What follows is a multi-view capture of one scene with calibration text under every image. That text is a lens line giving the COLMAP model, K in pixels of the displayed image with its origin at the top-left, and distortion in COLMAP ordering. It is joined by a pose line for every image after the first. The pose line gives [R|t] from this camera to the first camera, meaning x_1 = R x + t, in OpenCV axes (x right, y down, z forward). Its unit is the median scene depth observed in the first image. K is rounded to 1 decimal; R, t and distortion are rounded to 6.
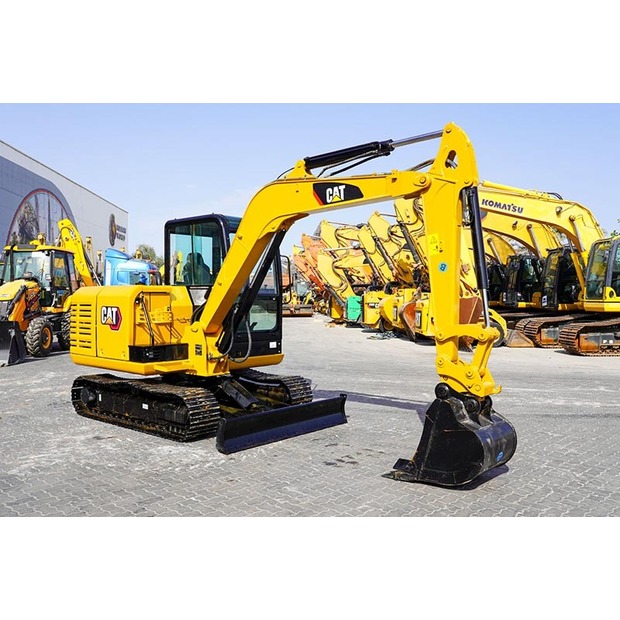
lens RADIAL K [[598.0, 0, 353.5], [0, 598.0, 293.1], [0, 0, 1]] dist [-0.016722, -0.007824]
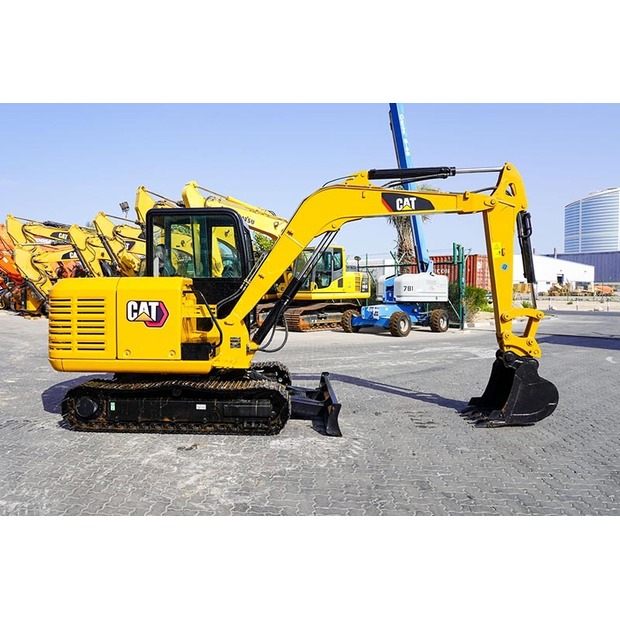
lens RADIAL K [[472.6, 0, 310.0], [0, 472.6, 284.6], [0, 0, 1]] dist [-0.022083, -0.001540]
pose [[0.802253, 0.002674, 0.596978, -0.671595], [-0.000017, 0.999990, -0.004455, 0.001536], [-0.596984, 0.003564, 0.802245, 0.311660]]
